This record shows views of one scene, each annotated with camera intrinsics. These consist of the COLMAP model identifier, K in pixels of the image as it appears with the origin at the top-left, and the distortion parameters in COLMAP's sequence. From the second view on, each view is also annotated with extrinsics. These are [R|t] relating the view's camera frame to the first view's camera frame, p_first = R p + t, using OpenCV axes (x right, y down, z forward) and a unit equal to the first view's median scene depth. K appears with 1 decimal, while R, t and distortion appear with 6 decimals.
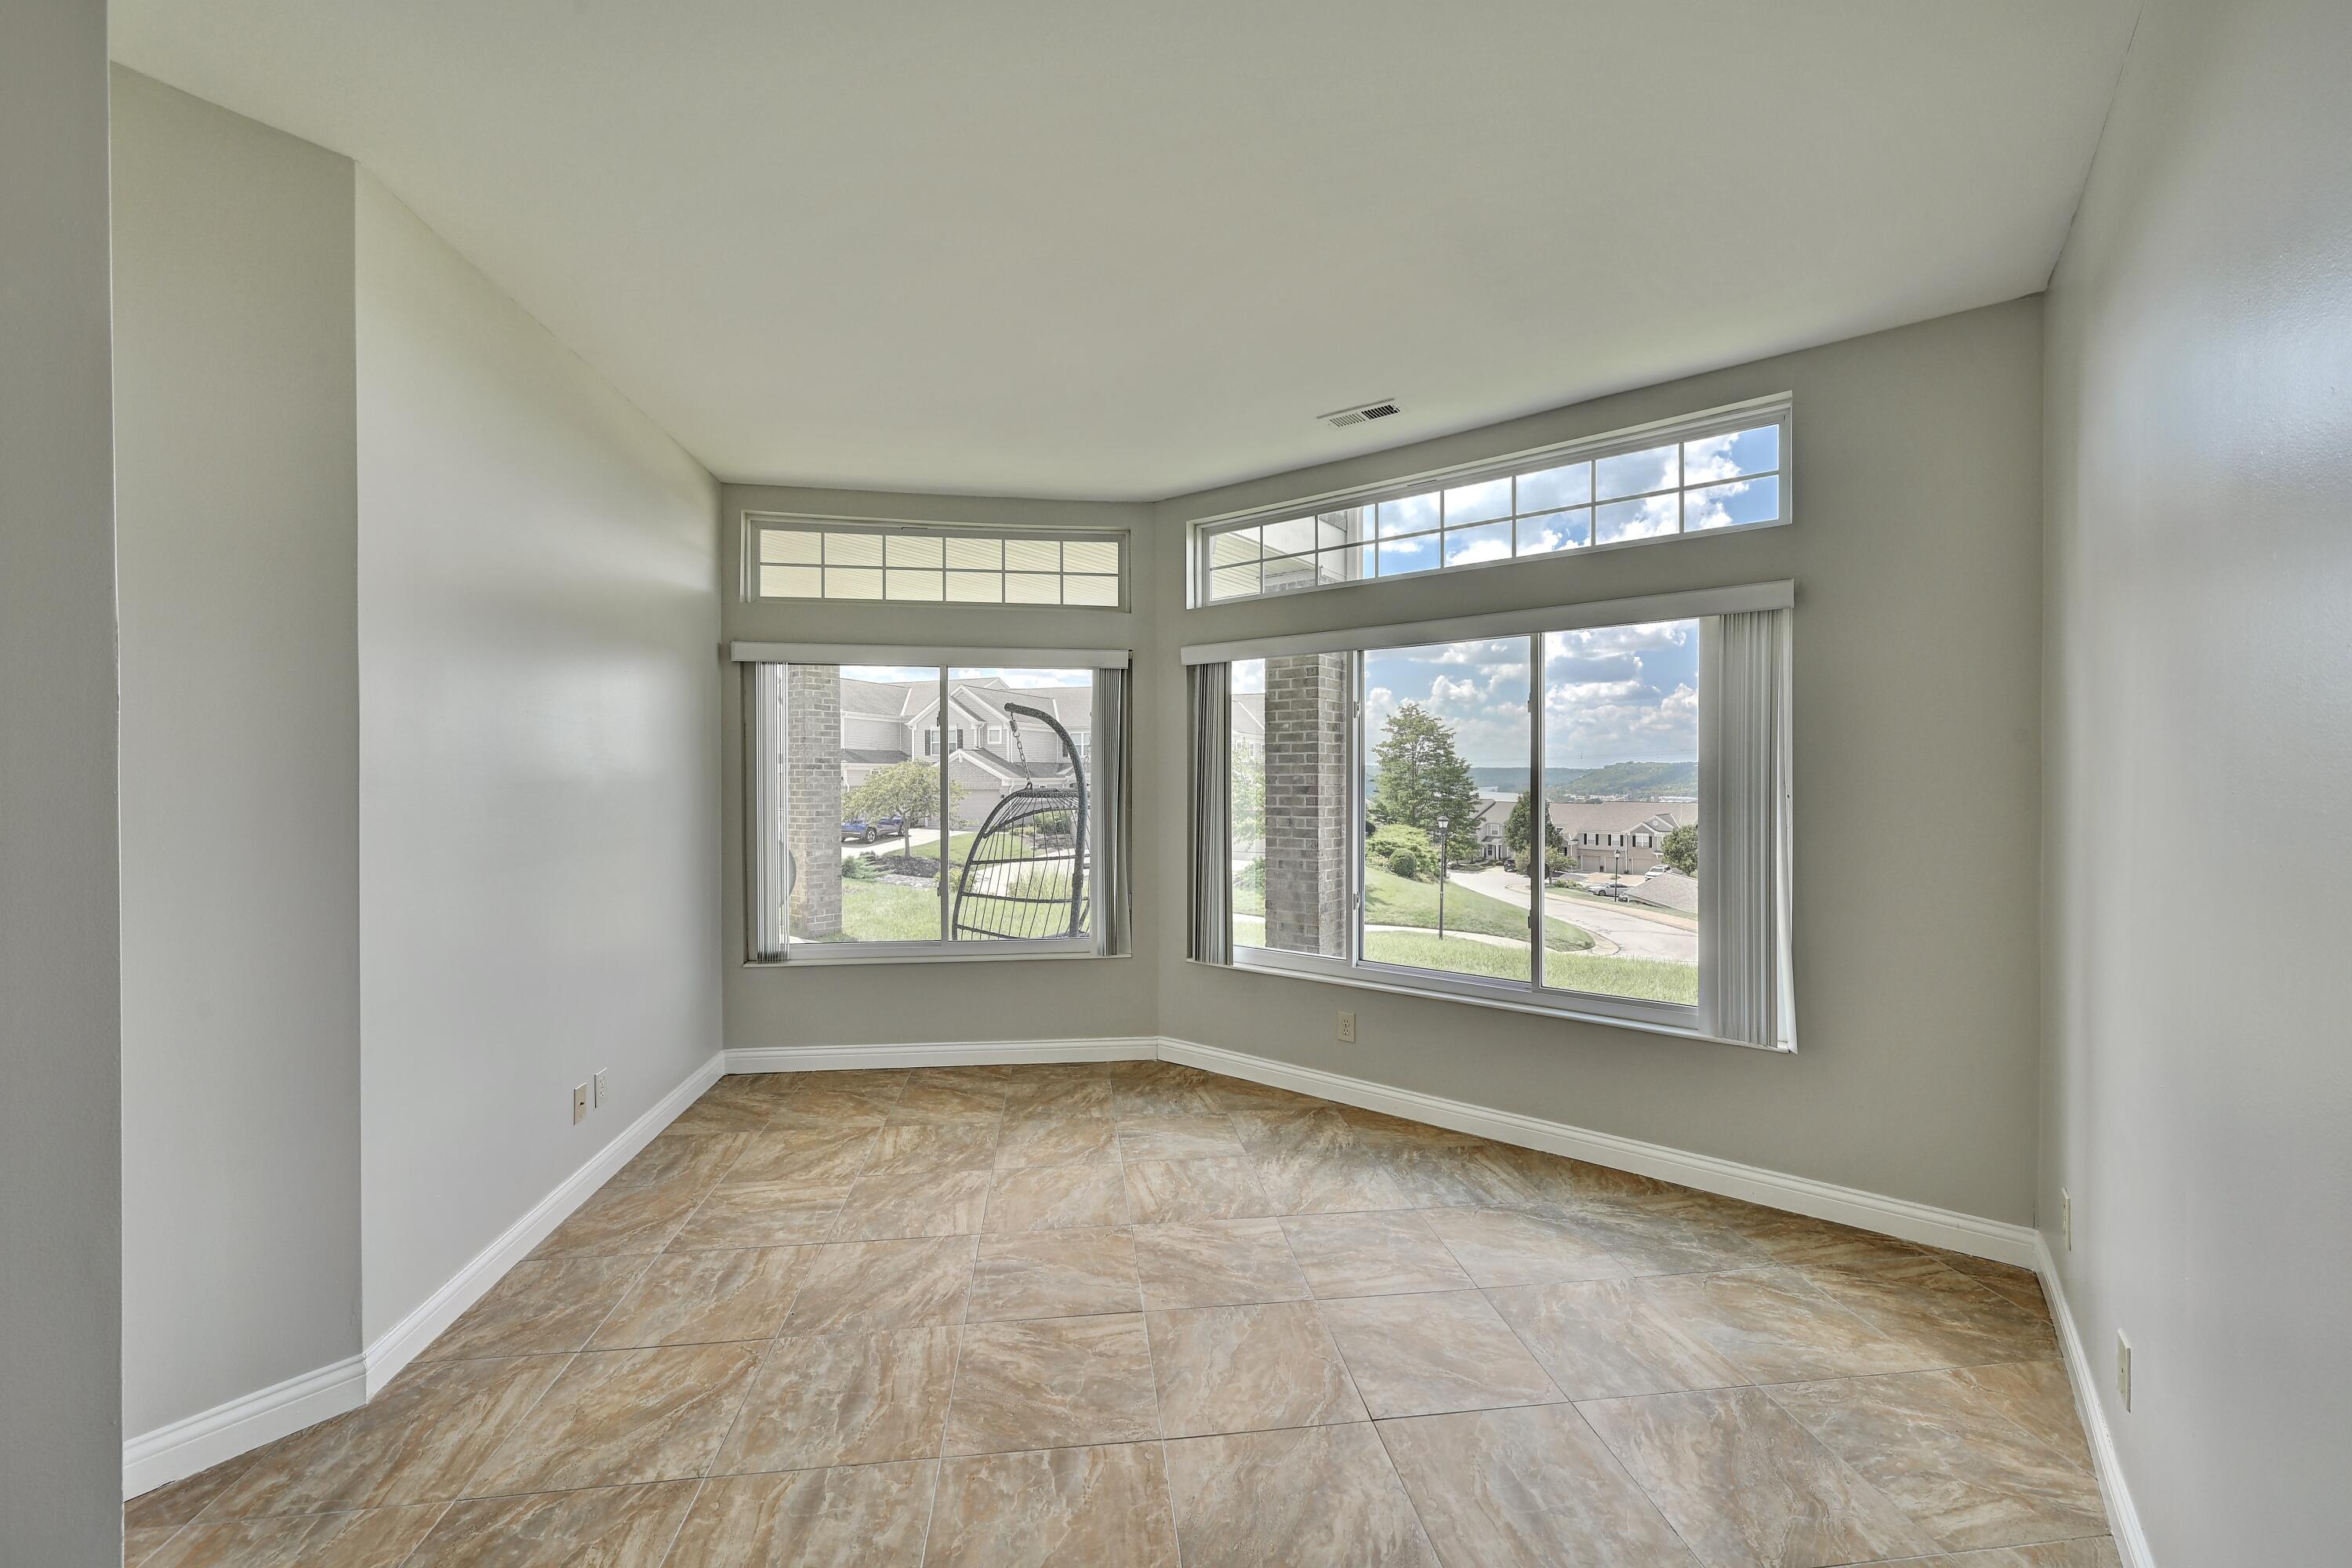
lens RADIAL K [[916.2, 0, 1184.4], [0, 916.2, 780.8], [0, 0, 1]] dist [-0.001860, 0.000852]
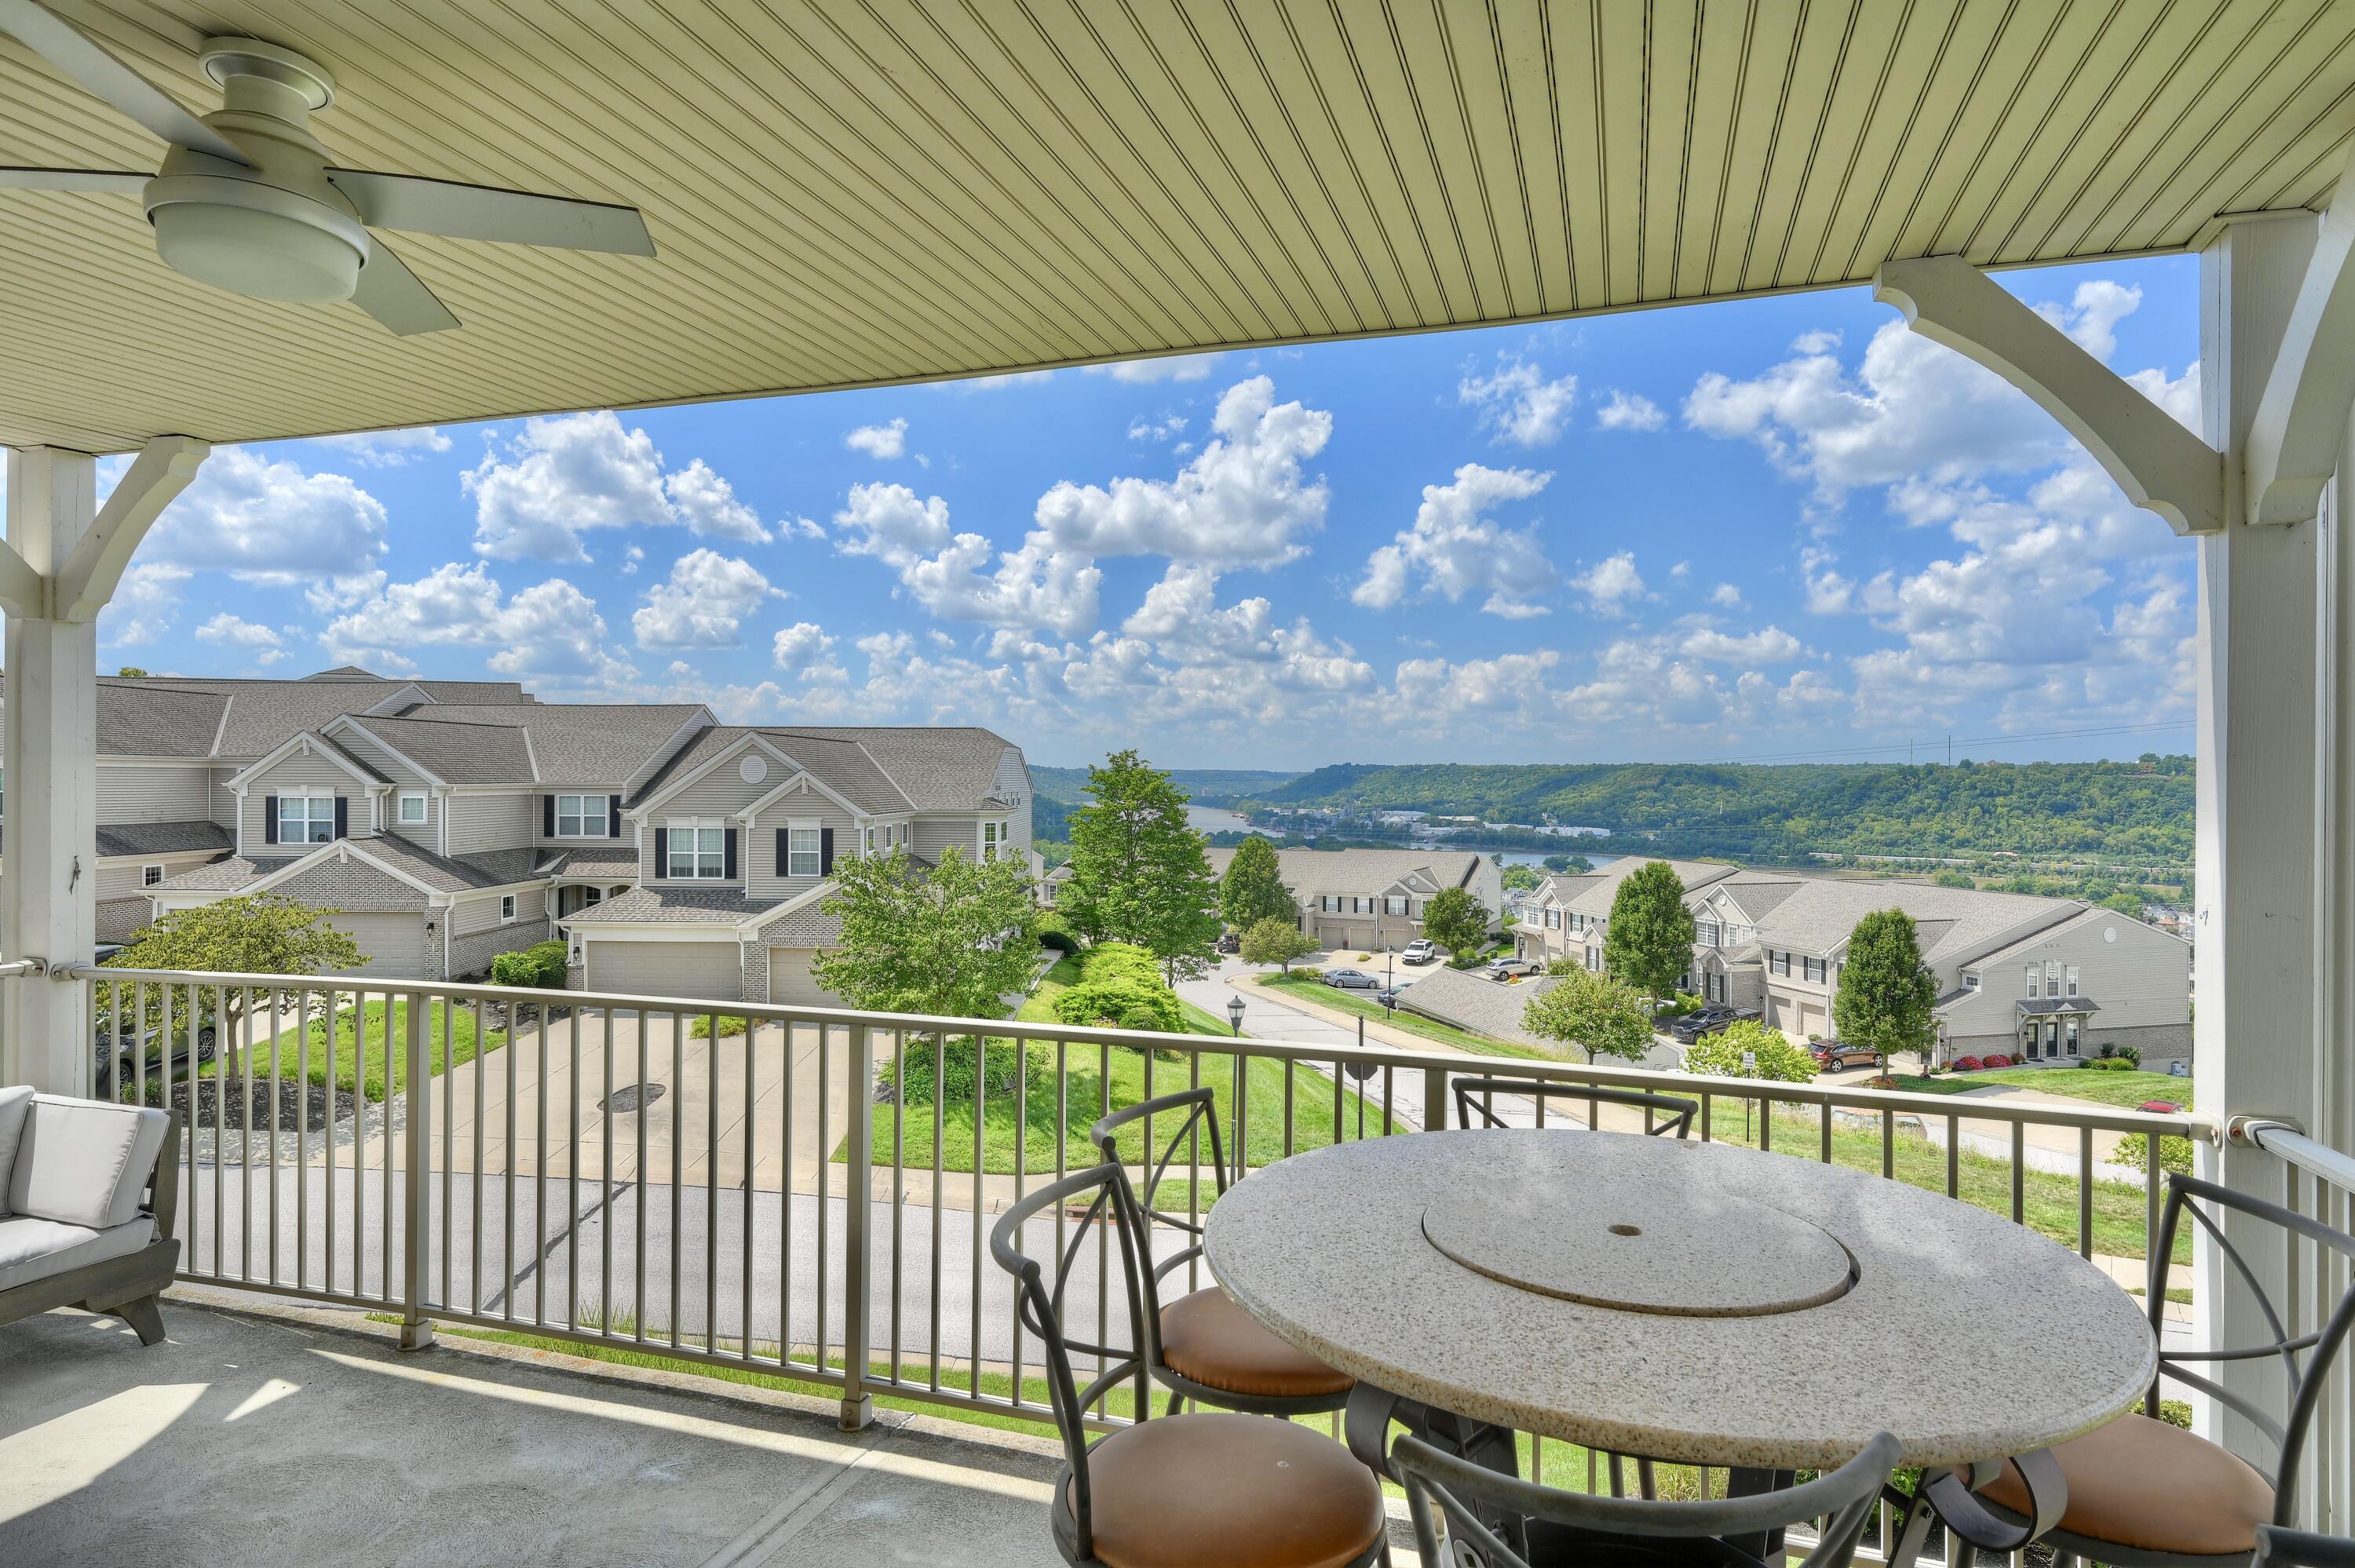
lens RADIAL K [[1358.5, 0, 1177.5], [0, 1358.5, 785.6], [0, 0, 1]] dist [-0.001467, -0.000515]
pose [[0.947042, 0.003210, 0.321094, -0.029733], [-0.001583, 0.999985, -0.005327, -0.053346], [-0.321106, 0.004537, 0.947032, 0.068037]]
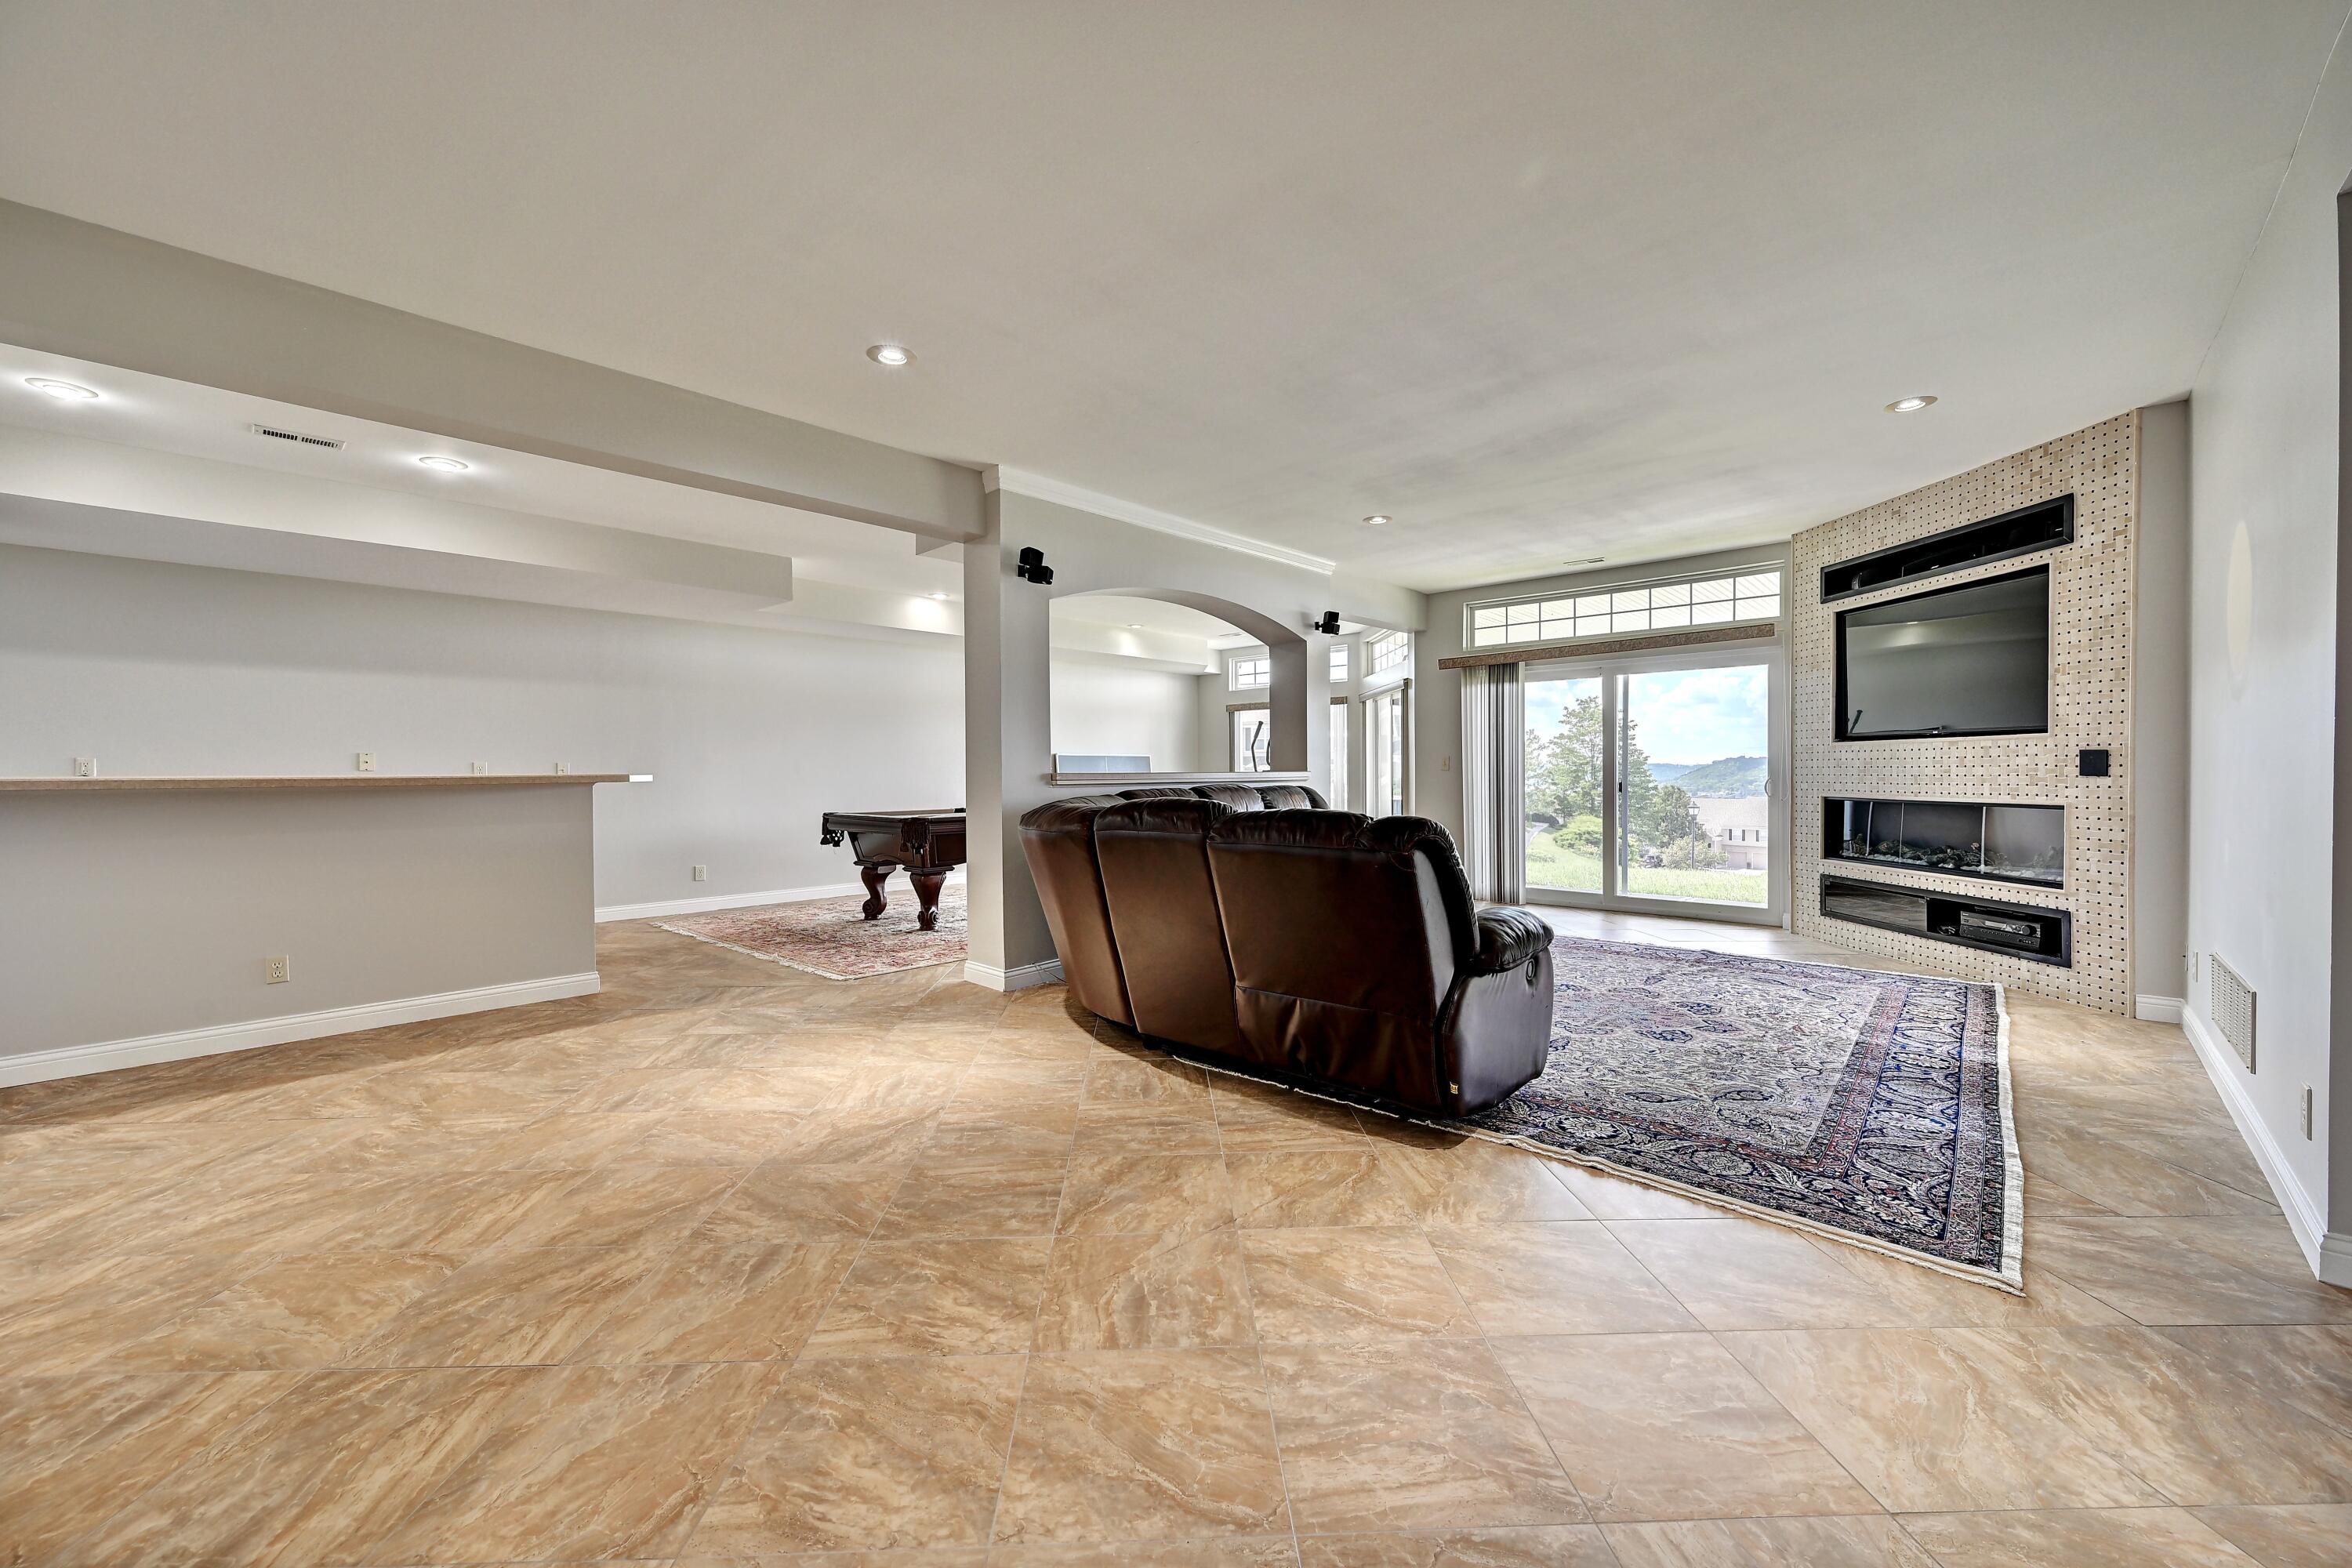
lens RADIAL K [[916.2, 0, 1177.1], [0, 916.2, 767.4], [0, 0, 1]] dist [-0.001860, 0.000852]
pose [[0.994821, -0.003626, -0.101575, -0.101664], [0.002533, 0.999937, -0.010892, 0.004262], [0.101608, 0.010578, 0.994768, -0.045638]]
